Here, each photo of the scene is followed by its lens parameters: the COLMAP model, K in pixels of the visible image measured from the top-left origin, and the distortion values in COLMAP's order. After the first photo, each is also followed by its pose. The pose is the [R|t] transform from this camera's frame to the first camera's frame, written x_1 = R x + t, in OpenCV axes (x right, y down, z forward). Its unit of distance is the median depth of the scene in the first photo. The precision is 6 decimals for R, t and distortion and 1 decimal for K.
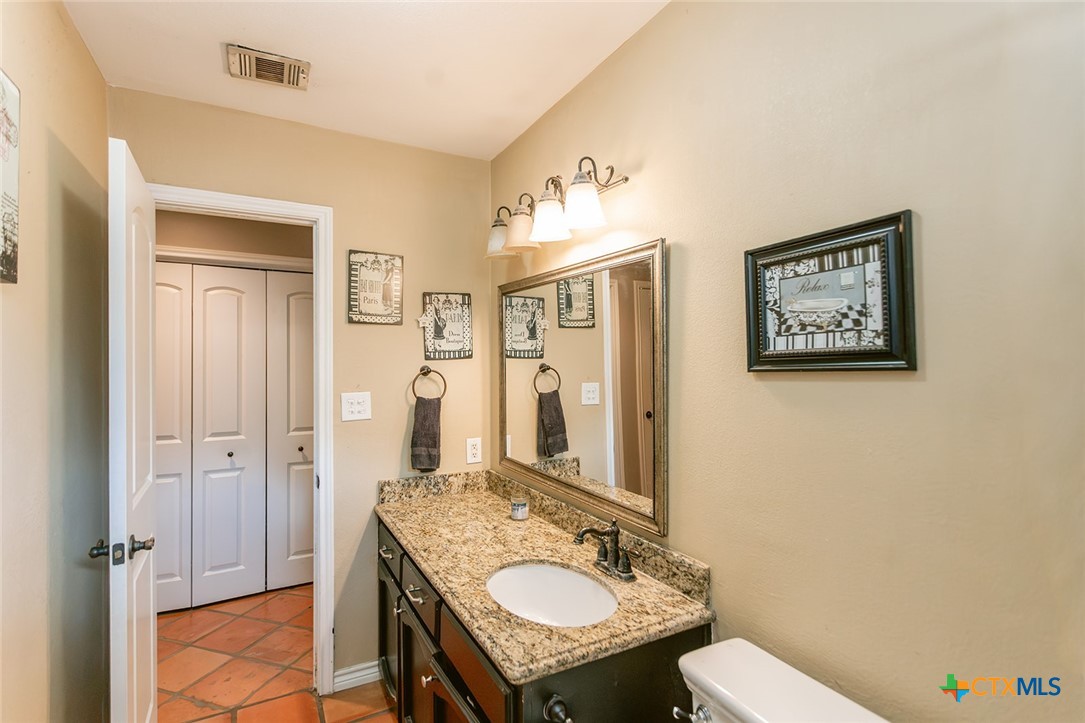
lens RADIAL K [[531.2, 0, 530.0], [0, 531.2, 356.6], [0, 0, 1]] dist [0.001598, -0.000167]
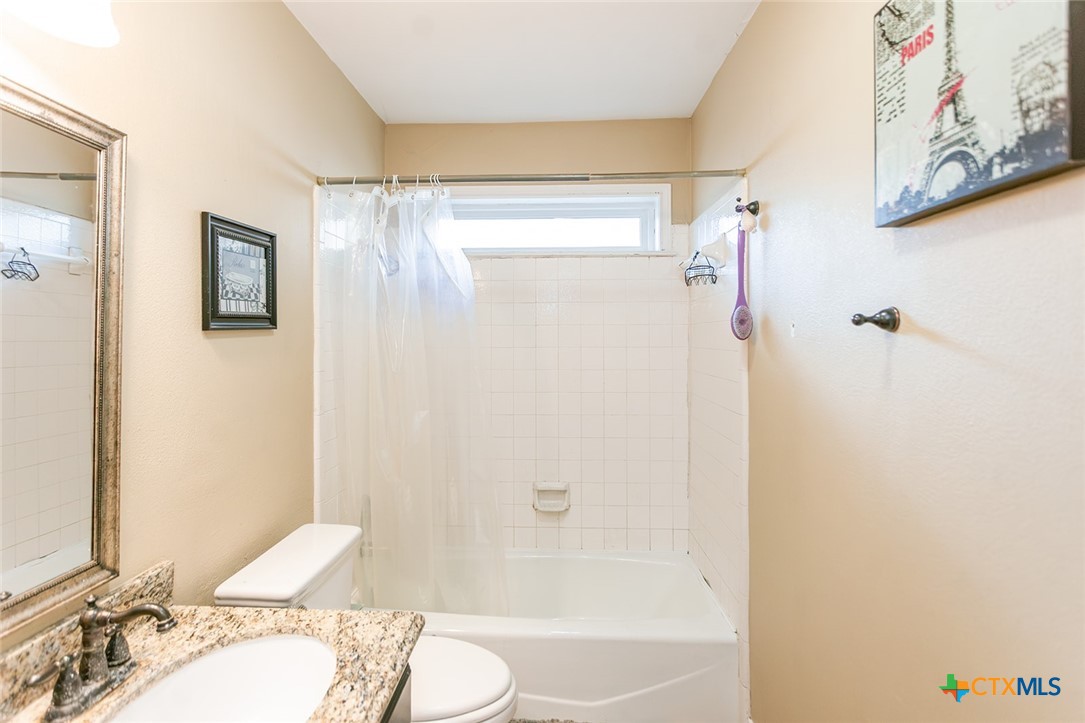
lens RADIAL K [[510.4, 0, 533.3], [0, 510.4, 358.4], [0, 0, 1]] dist [0.003861, 0.000830]
pose [[-0.860367, -0.008496, 0.509604, -0.692094], [0.009323, 0.999431, 0.032402, 0.062058], [-0.509589, 0.032629, -0.859799, 1.663085]]
